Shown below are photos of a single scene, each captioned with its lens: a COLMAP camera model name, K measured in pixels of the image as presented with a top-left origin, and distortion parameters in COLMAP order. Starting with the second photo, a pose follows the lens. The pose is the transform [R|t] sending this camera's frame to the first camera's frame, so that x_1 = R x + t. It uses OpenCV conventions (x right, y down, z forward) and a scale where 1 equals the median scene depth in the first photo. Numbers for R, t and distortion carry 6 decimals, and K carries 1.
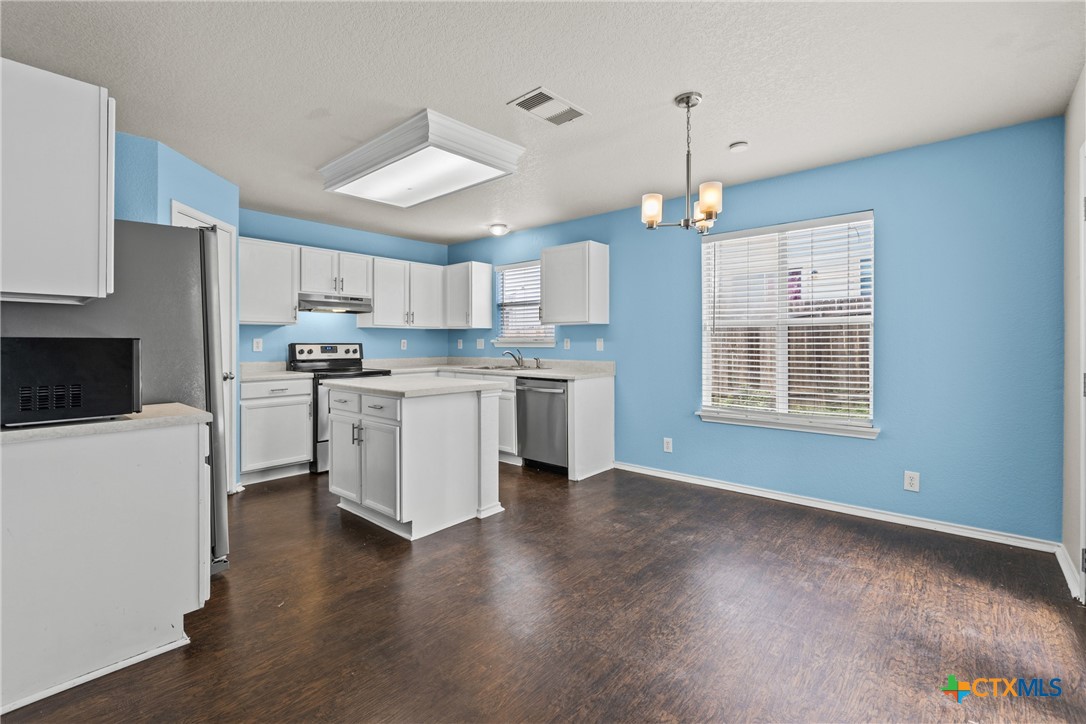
lens RADIAL K [[479.1, 0, 544.3], [0, 479.1, 354.1], [0, 0, 1]] dist [-0.000120, 0.000124]
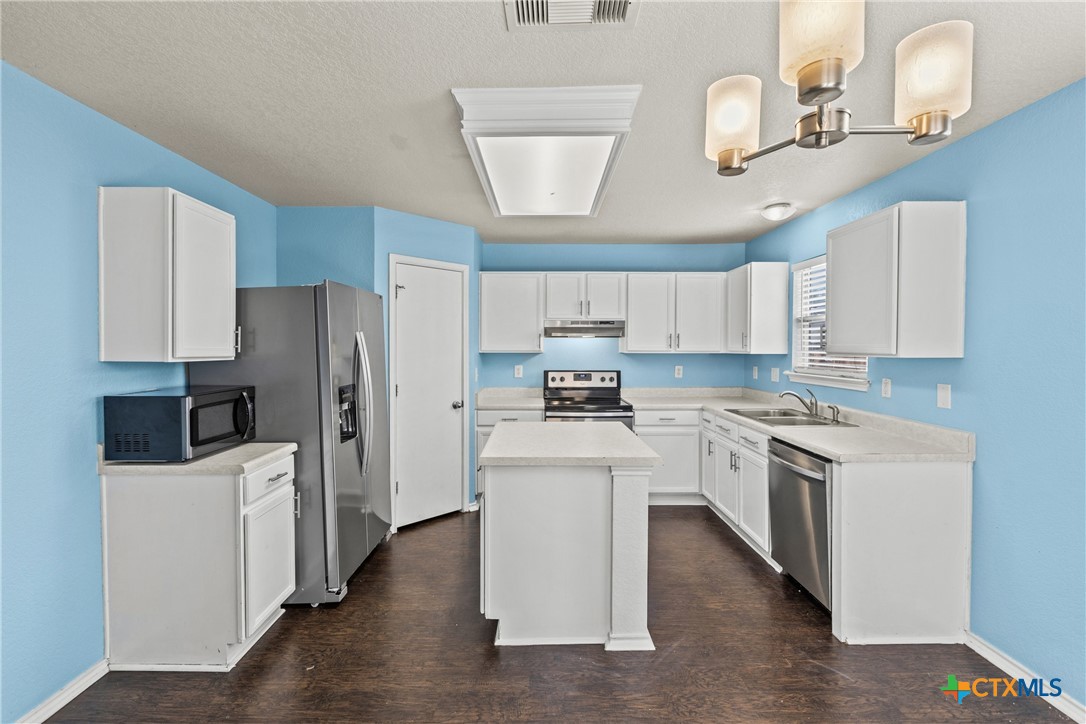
lens RADIAL K [[481.5, 0, 543.0], [0, 481.5, 362.0], [0, 0, 1]] dist [-0.002191, -0.000066]
pose [[0.660046, 0.027293, -0.750729, 0.214757], [-0.020311, 0.999623, 0.018484, -0.056438], [0.750950, 0.003047, 0.660352, 0.319916]]
